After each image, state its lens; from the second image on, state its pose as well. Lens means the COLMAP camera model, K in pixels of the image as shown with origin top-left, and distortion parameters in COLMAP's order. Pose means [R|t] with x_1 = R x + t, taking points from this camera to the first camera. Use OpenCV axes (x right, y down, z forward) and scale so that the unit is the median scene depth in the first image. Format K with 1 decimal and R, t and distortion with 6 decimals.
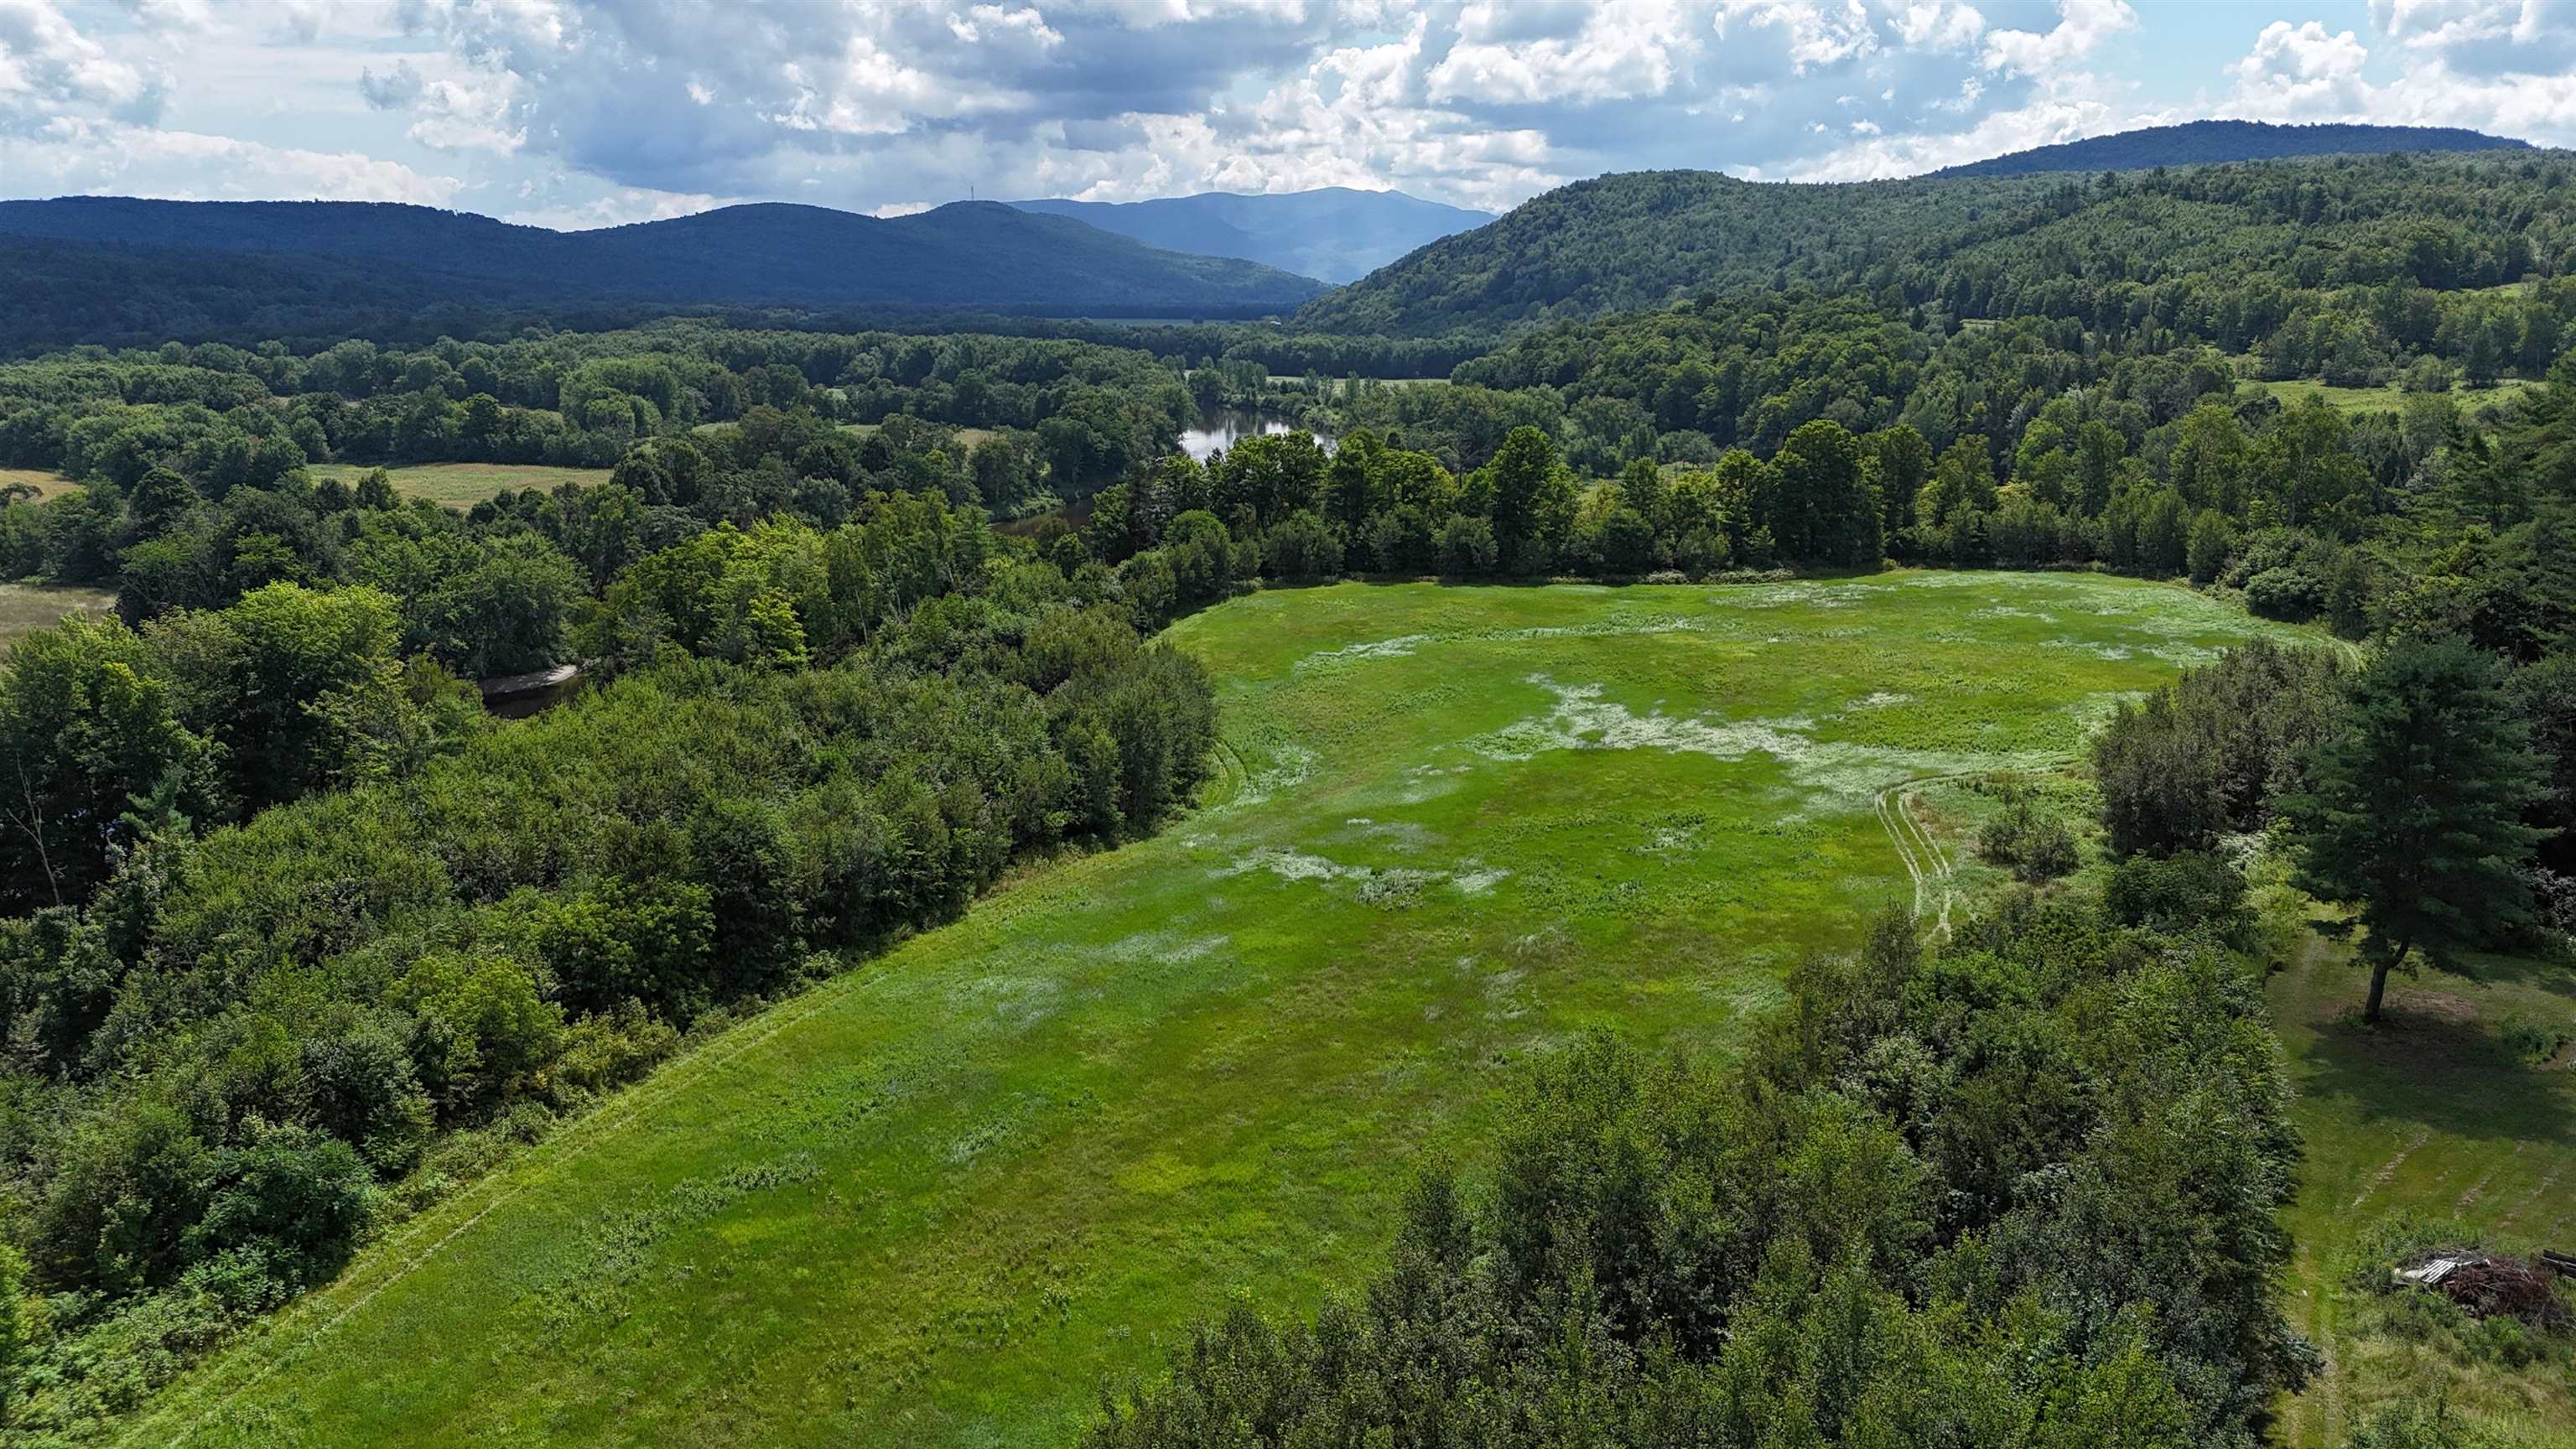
lens RADIAL K [[1921.0, 0, 1284.7], [0, 1921.0, 725.5], [0, 0, 1]] dist [0.072104, -0.058495]
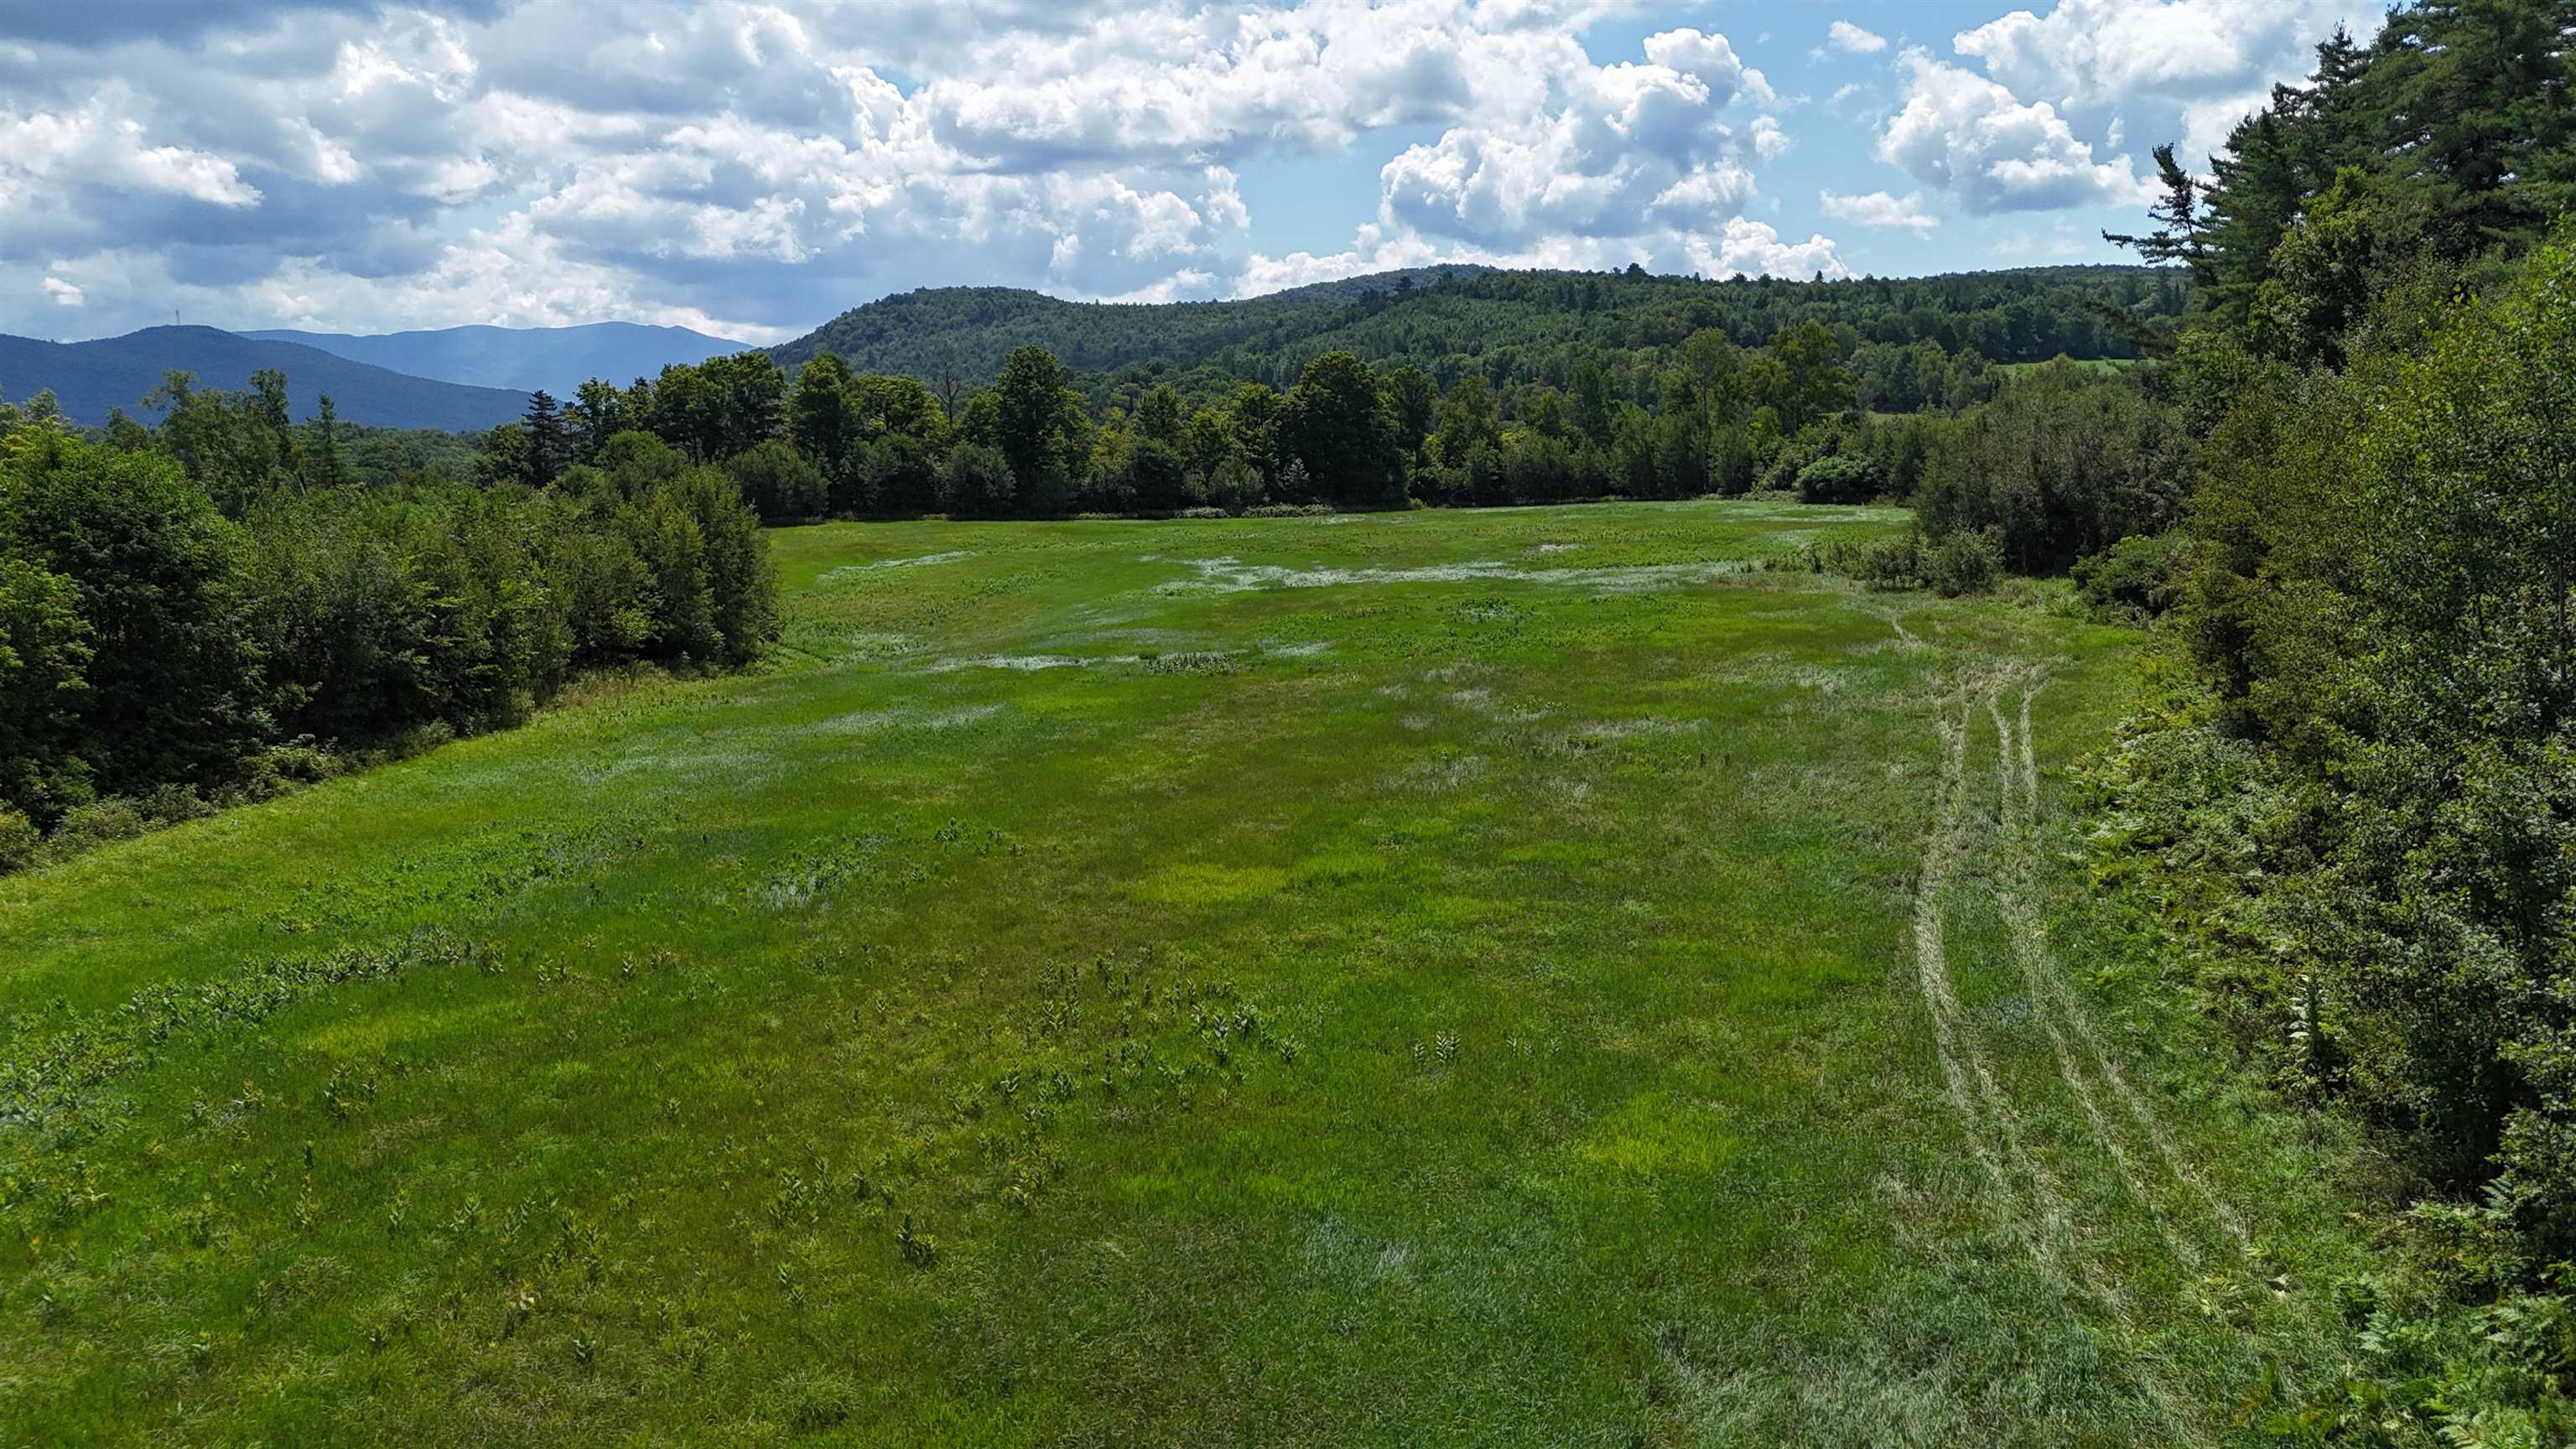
lens RADIAL K [[1921.0, 0, 1307.7], [0, 1921.0, 719.7], [0, 0, 1]] dist [0.072104, -0.058495]
pose [[0.934934, -0.060225, 0.349674, -0.068164], [0.085400, 0.994714, -0.057016, 0.068990], [-0.344392, 0.083168, 0.935135, 0.157837]]
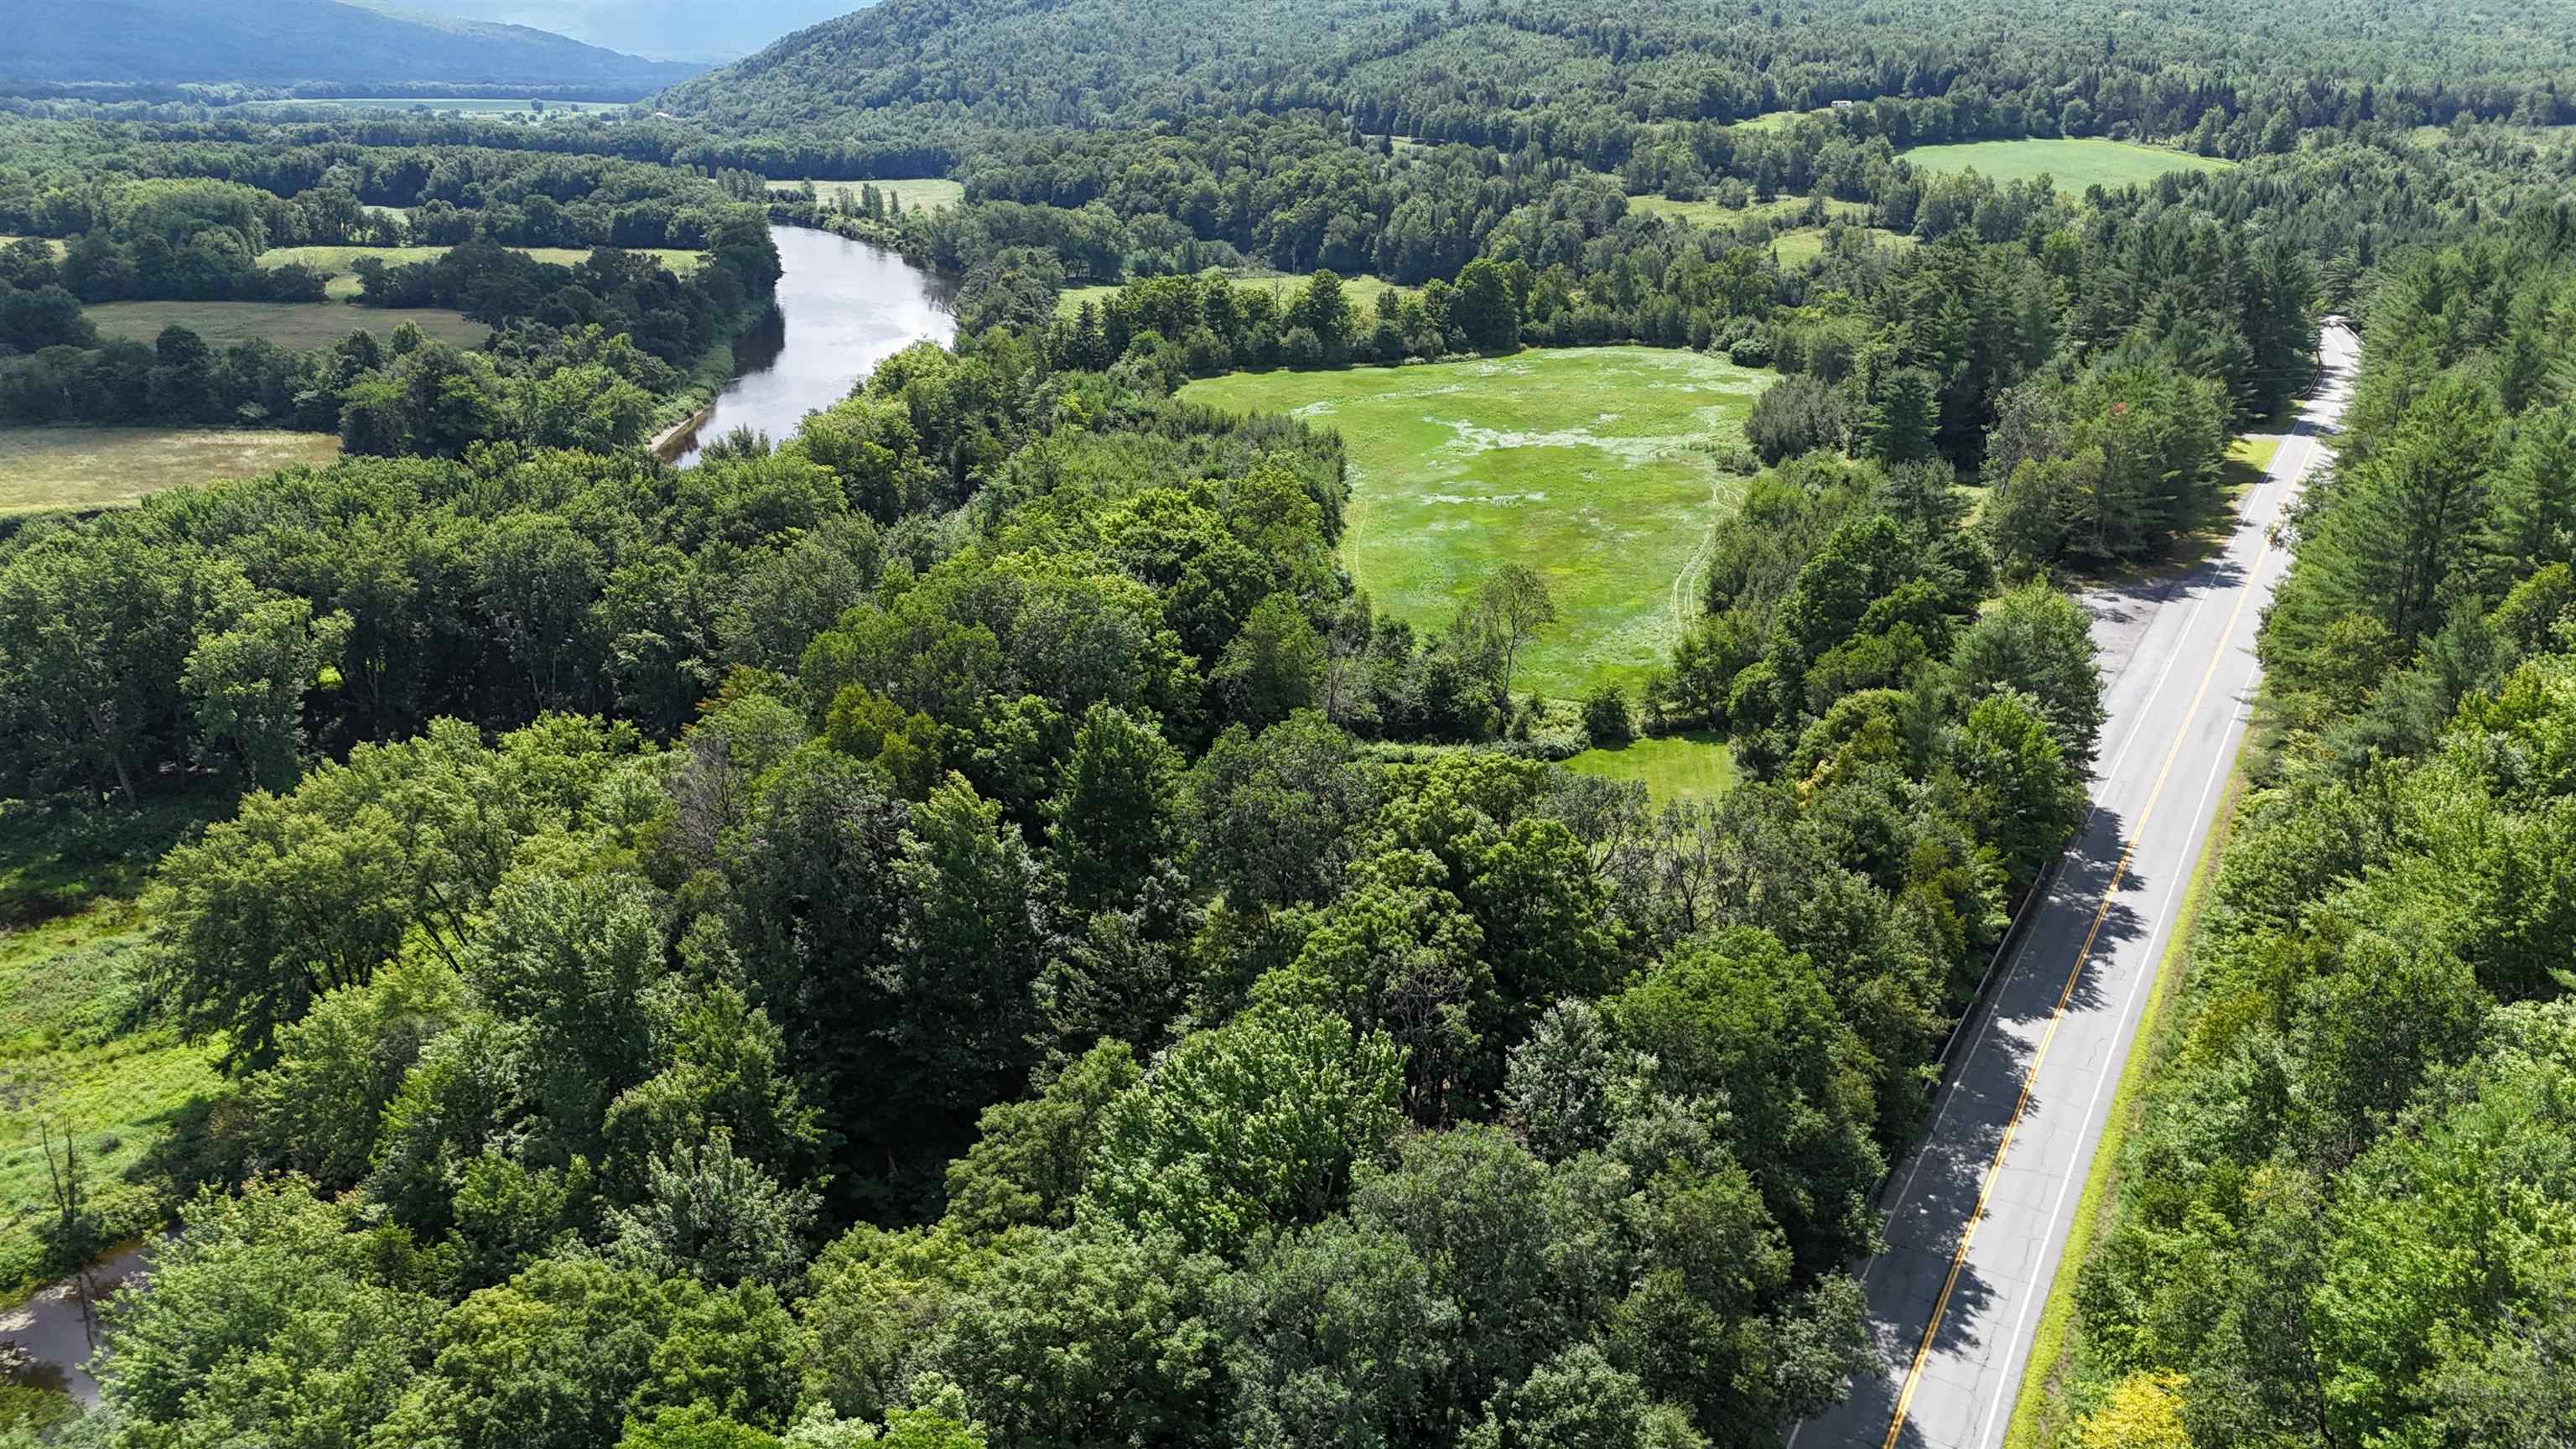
lens RADIAL K [[1921.0, 0, 1292.3], [0, 1921.0, 729.4], [0, 0, 1]] dist [0.072104, -0.058495]
pose [[0.938881, -0.111049, 0.325839, -0.455110], [0.074140, 0.989556, 0.123622, 0.023376], [-0.336164, -0.091908, 0.937308, -0.525860]]
